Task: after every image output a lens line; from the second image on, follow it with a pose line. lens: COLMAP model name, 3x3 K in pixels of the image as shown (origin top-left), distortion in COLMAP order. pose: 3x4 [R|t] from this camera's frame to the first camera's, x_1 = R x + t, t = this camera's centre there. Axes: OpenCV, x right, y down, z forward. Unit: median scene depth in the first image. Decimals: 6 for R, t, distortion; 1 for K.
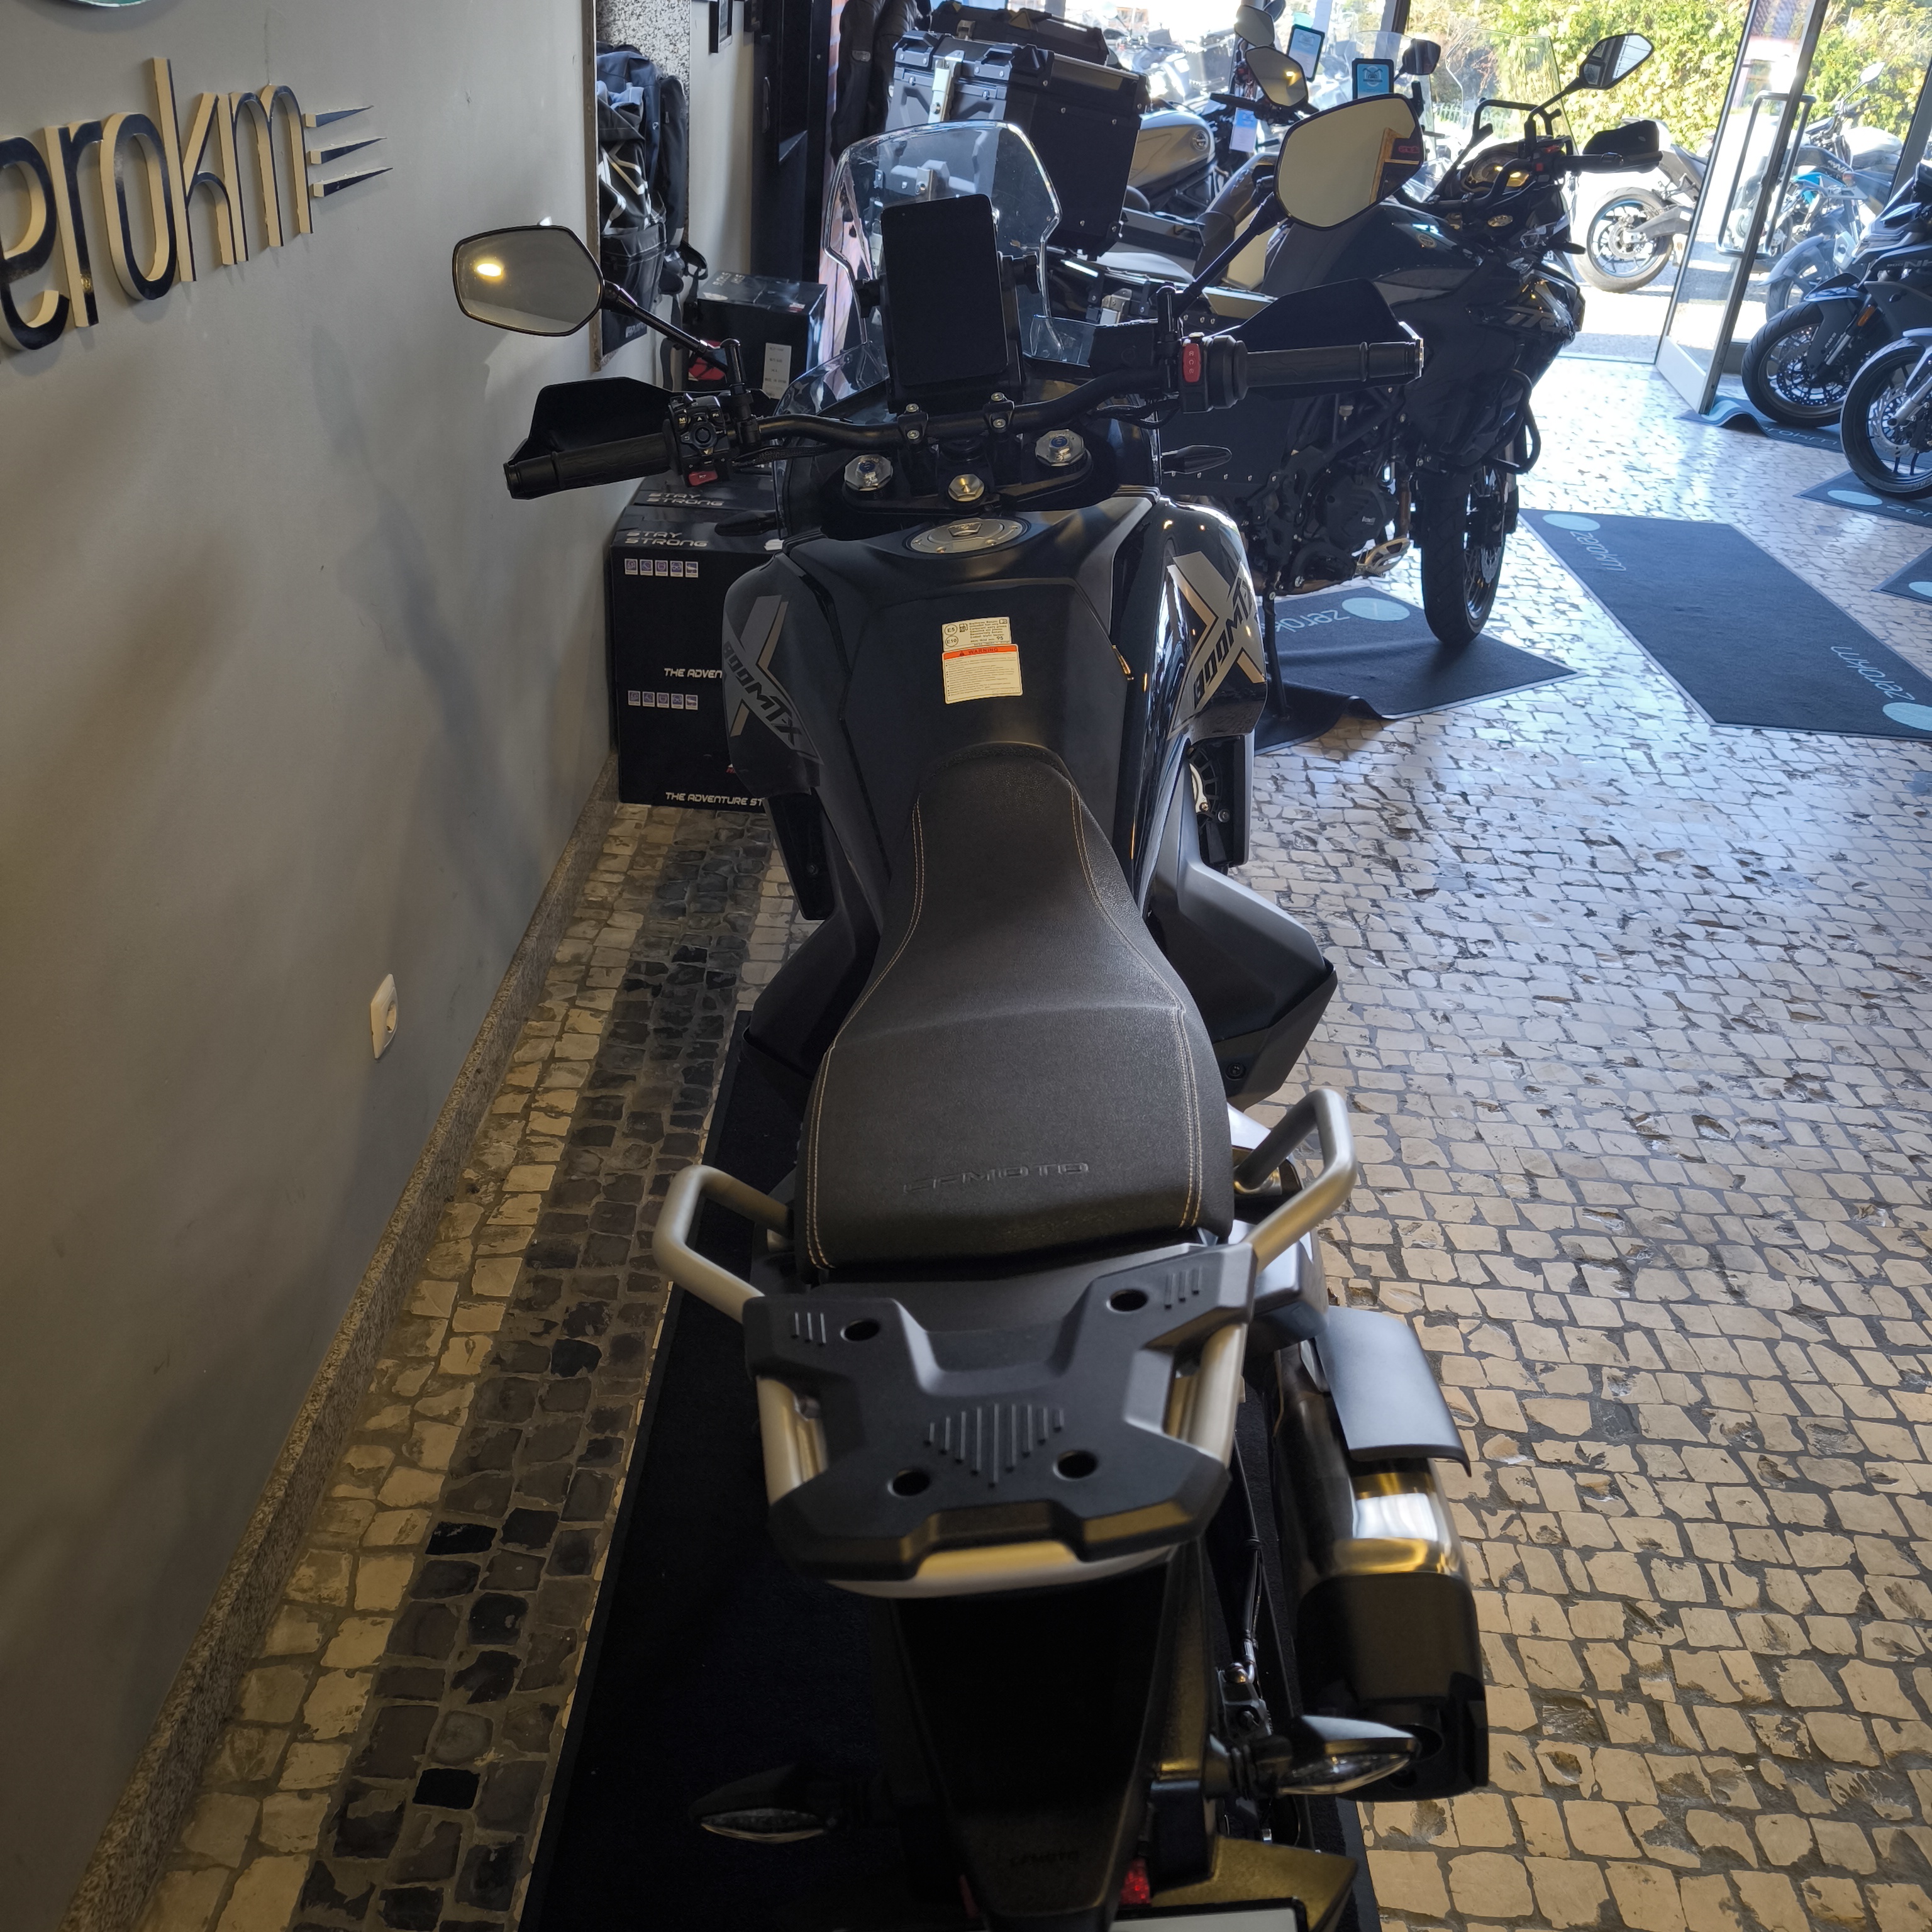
lens RADIAL K [[1796.7, 0, 945.4], [0, 1796.7, 933.7], [0, 0, 1]] dist [0.011203, 0.000000]
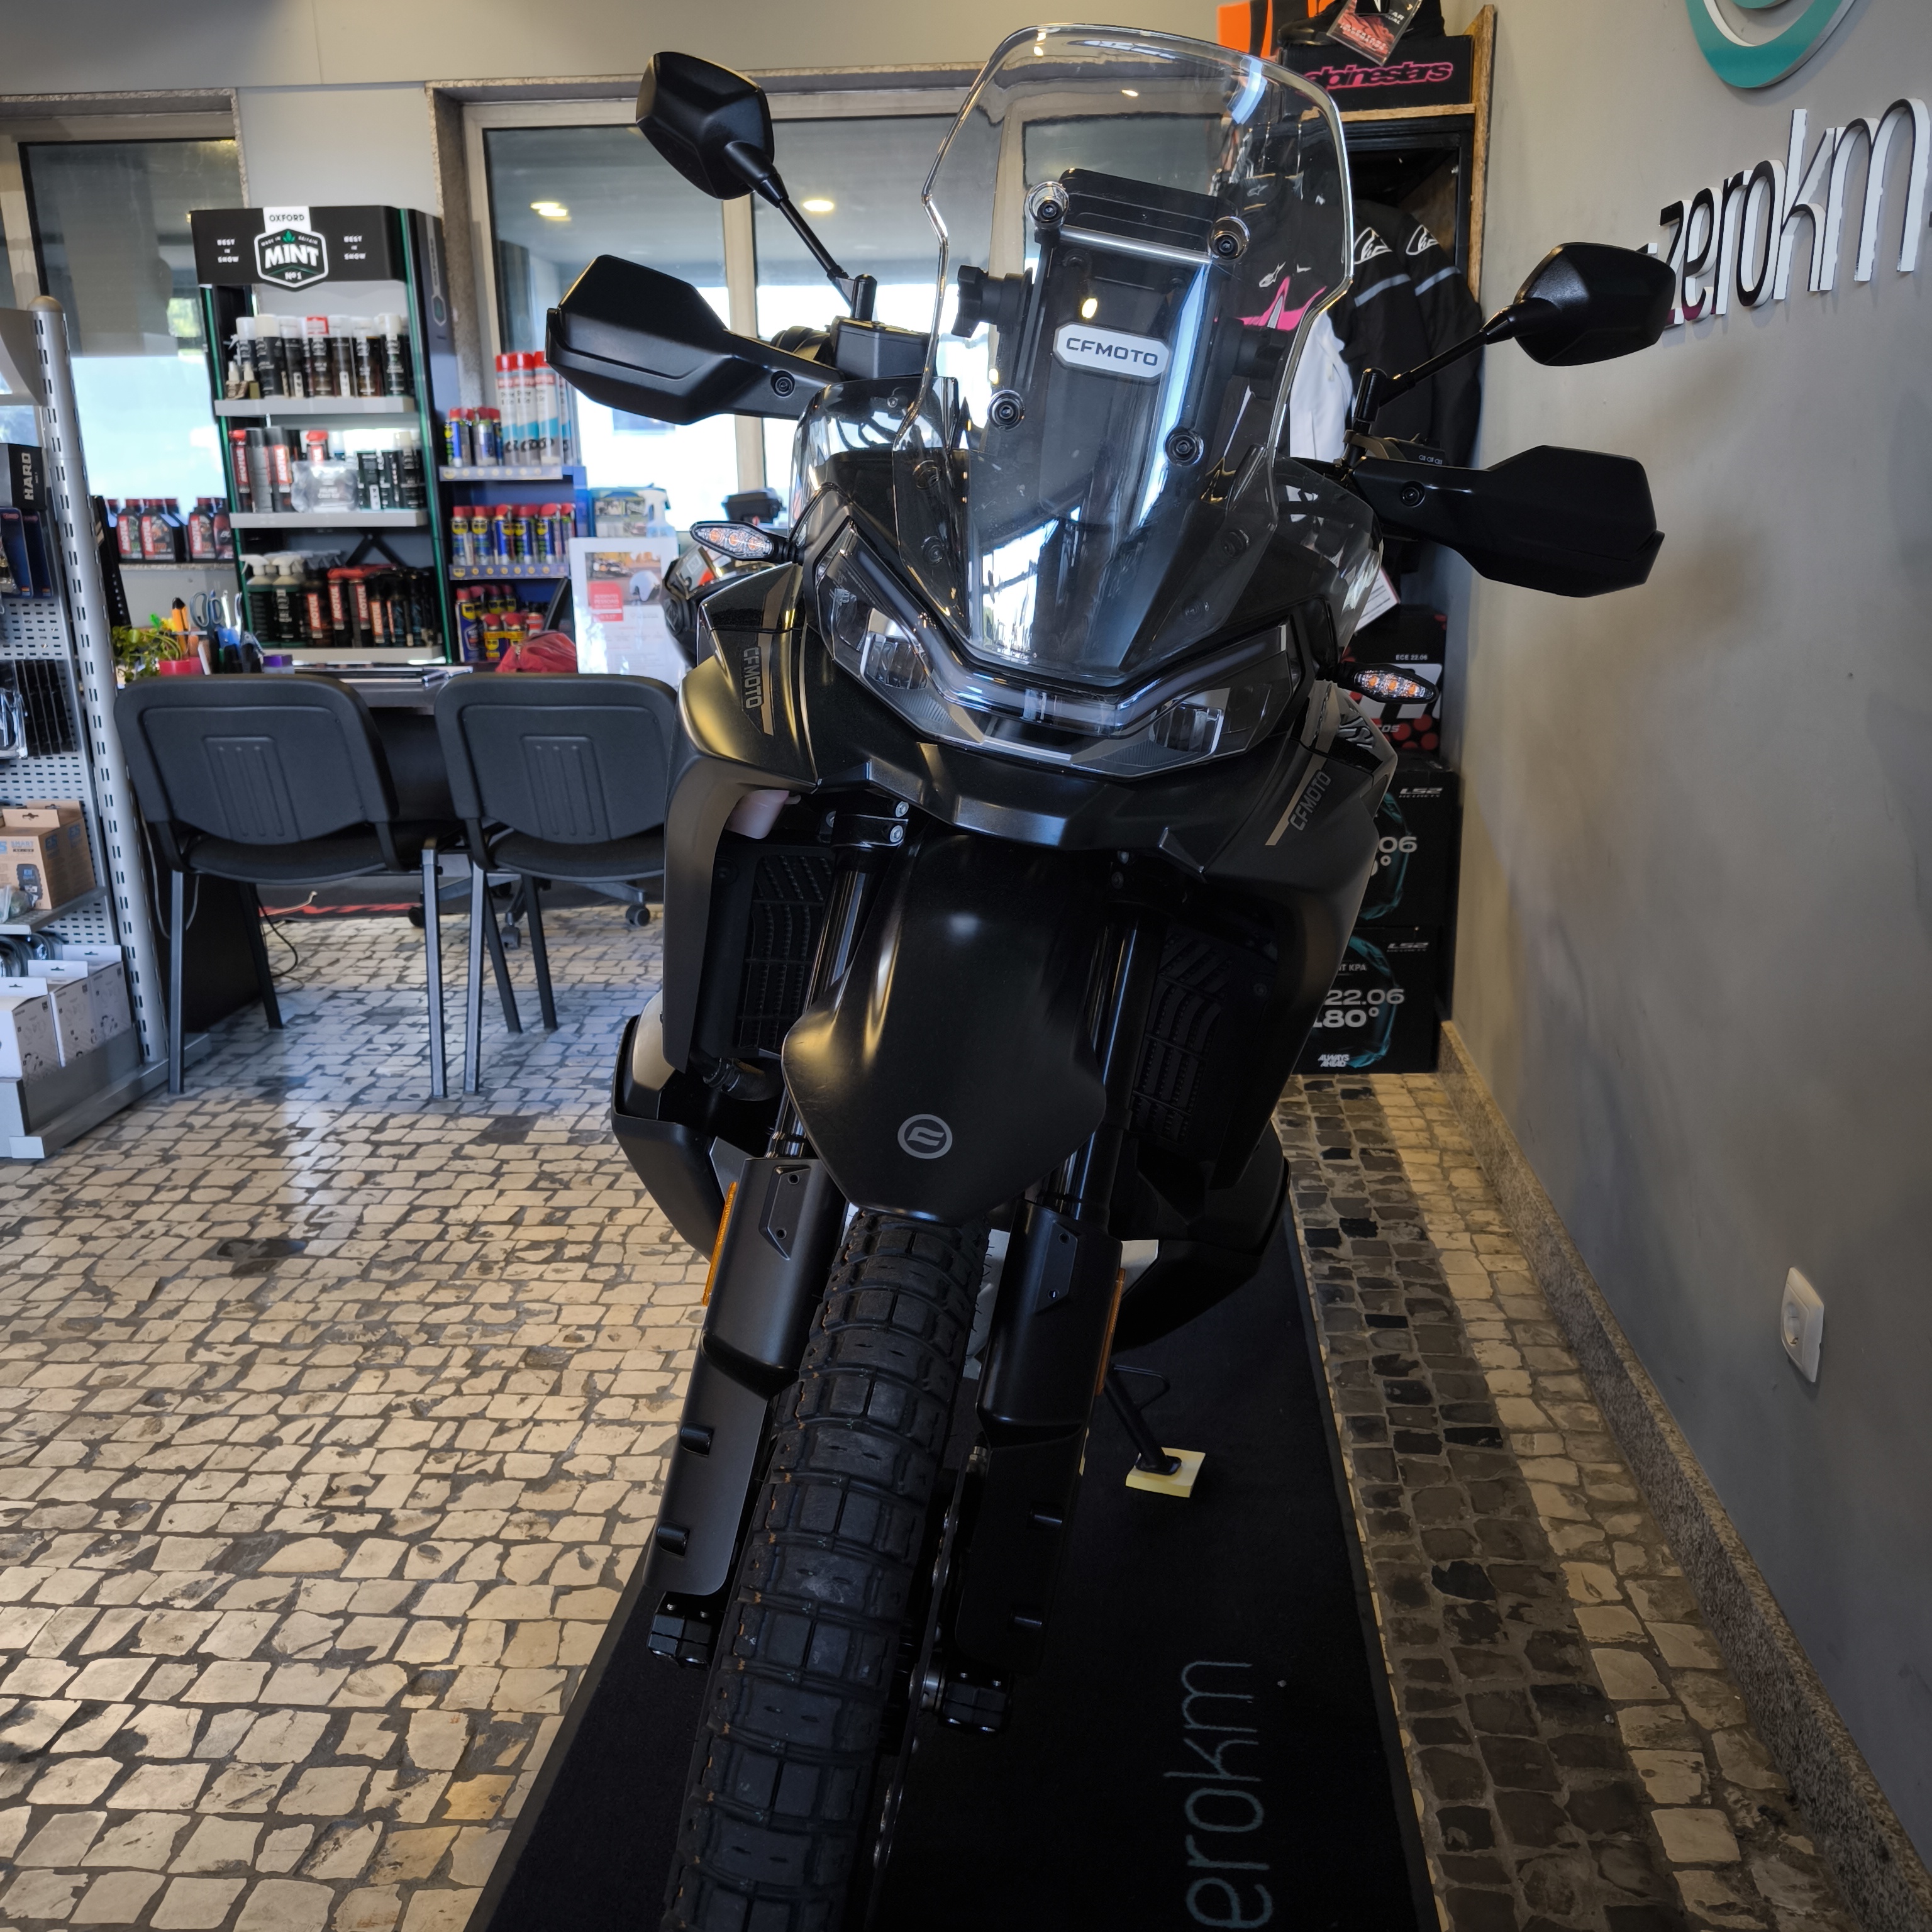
lens RADIAL K [[1796.7, 0, 983.1], [0, 1796.7, 955.9], [0, 0, 1]] dist [0.011203, 0.000000]
pose [[-0.996272, -0.074399, 0.043662, 0.002861], [-0.022762, 0.714923, 0.698833, -0.494997], [-0.083208, 0.695234, -0.713951, 1.252356]]
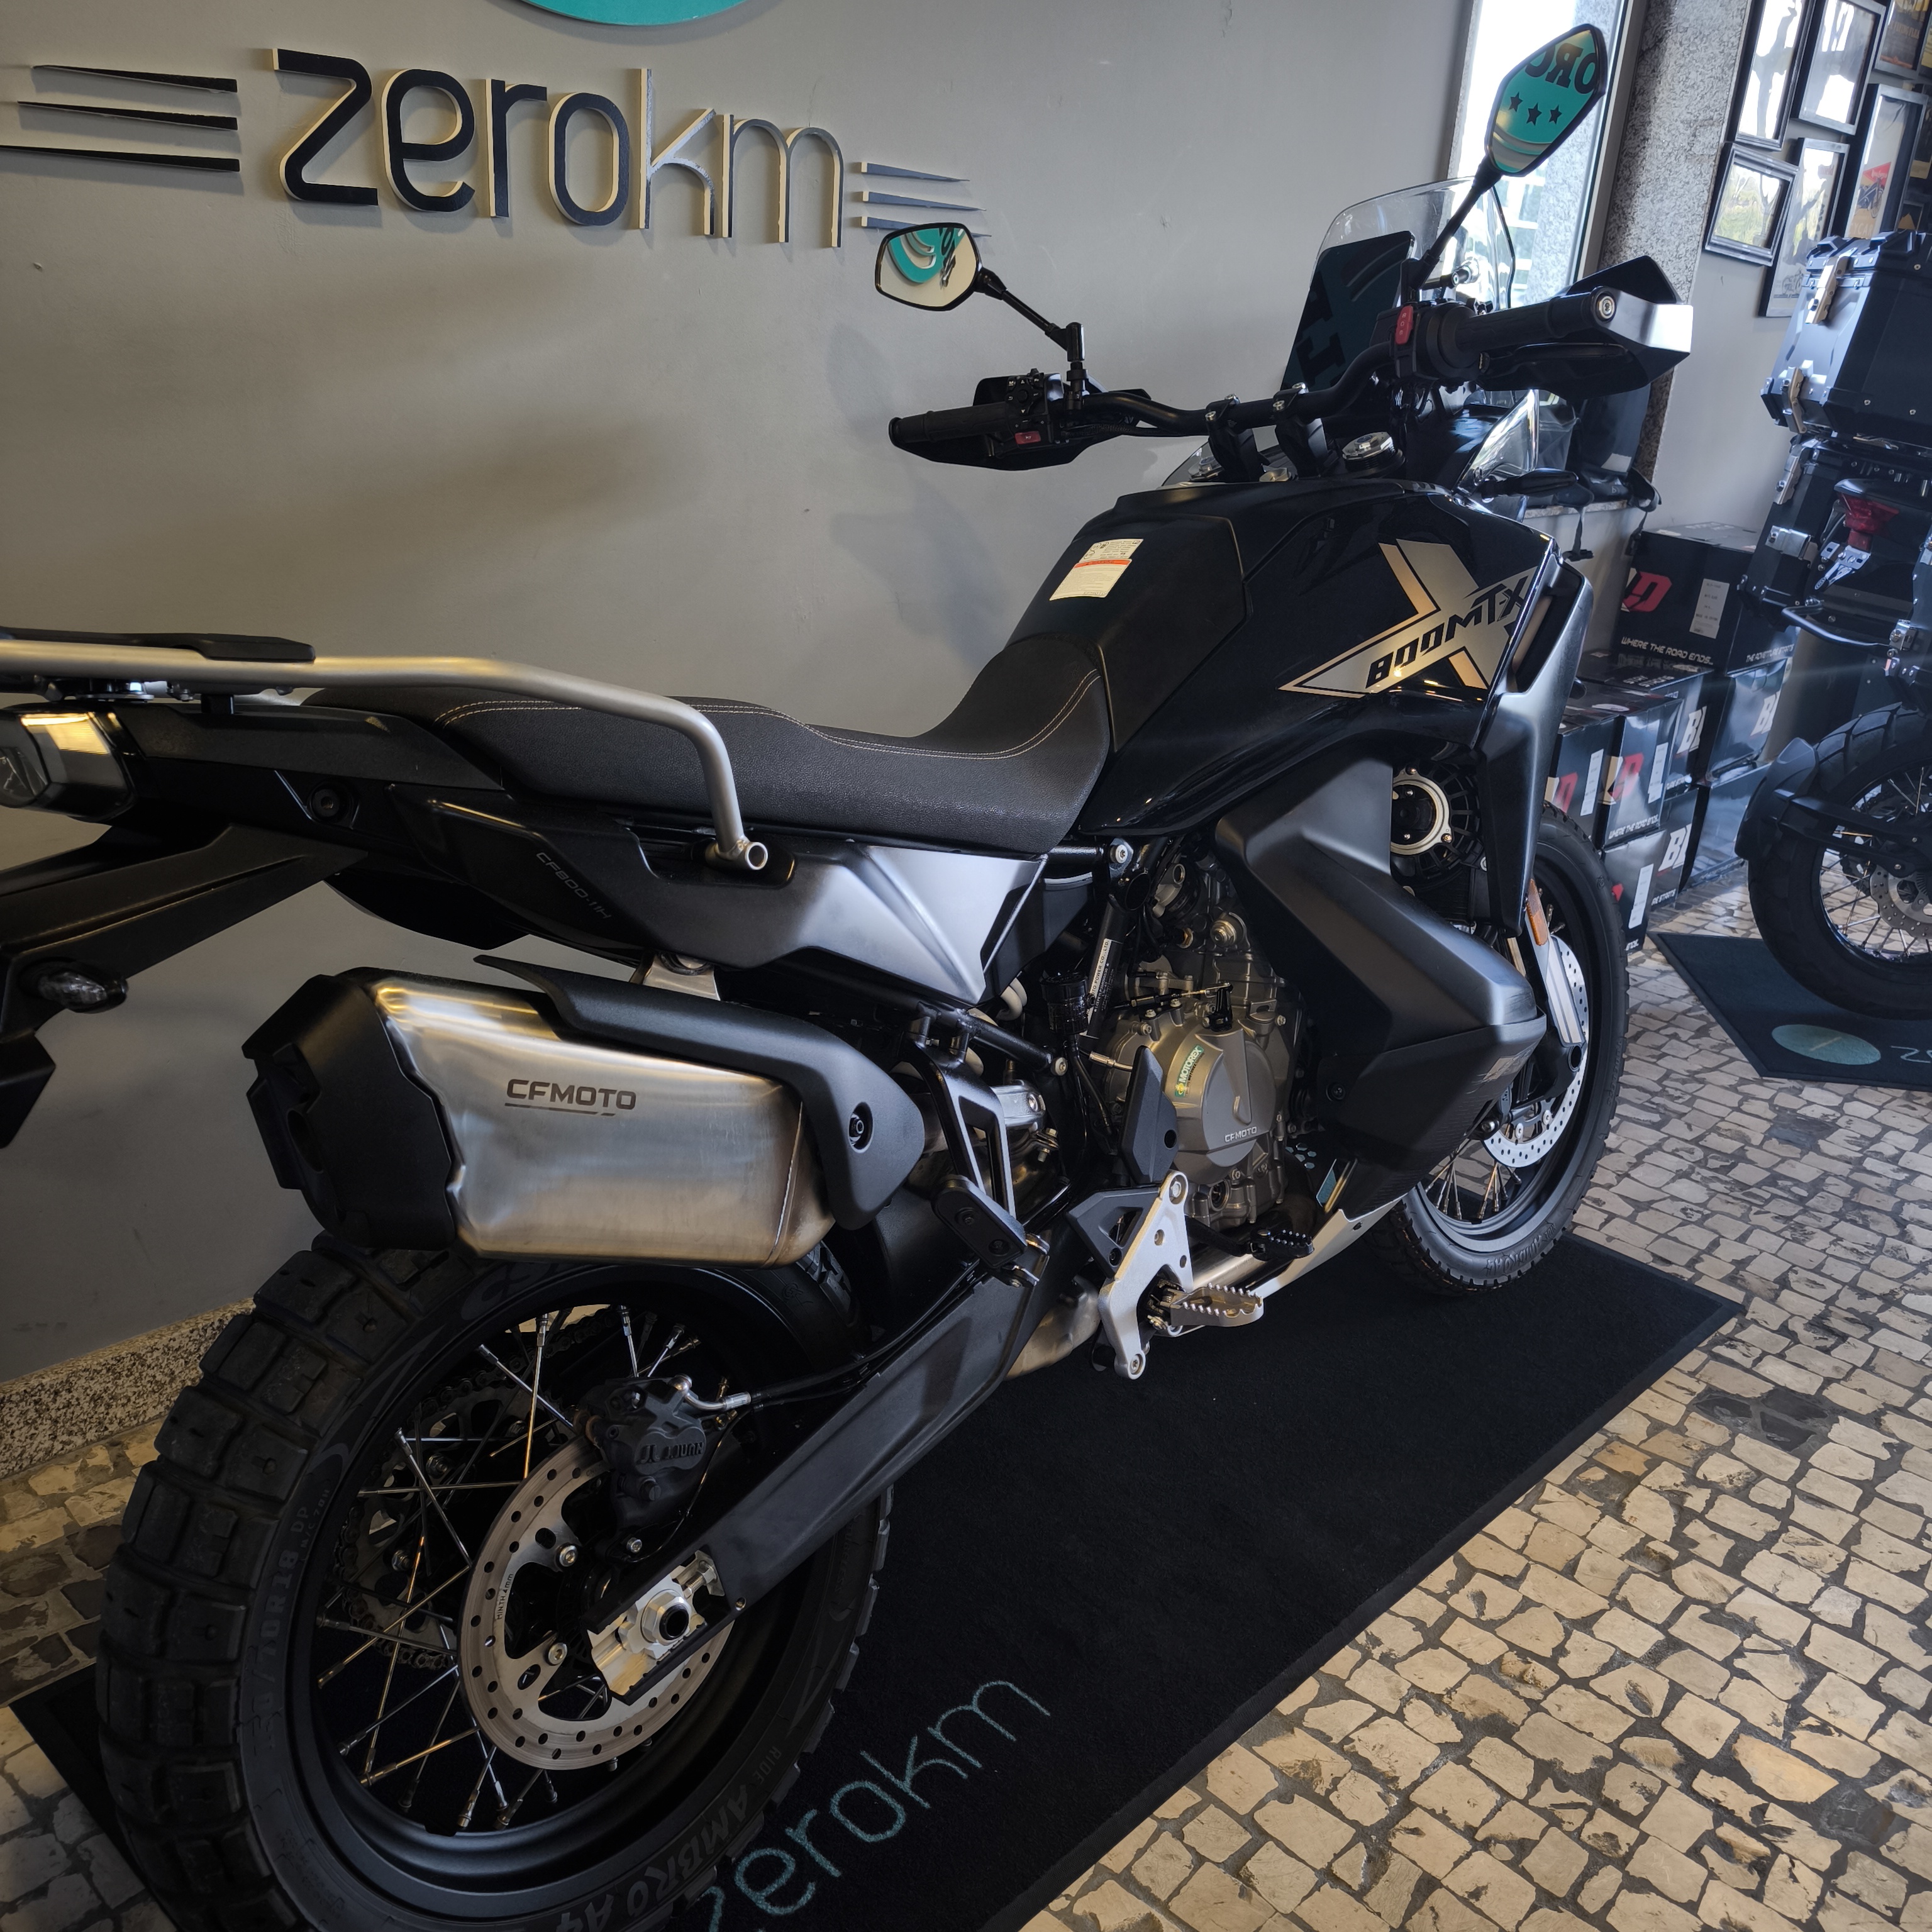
lens RADIAL K [[1796.7, 0, 971.3], [0, 1796.7, 974.5], [0, 0, 1]] dist [0.011203, 0.000000]
pose [[0.734647, 0.216443, -0.642997, 0.452846], [-0.333449, 0.940568, -0.064367, 0.106882], [0.590851, 0.261694, 0.763159, 0.141862]]
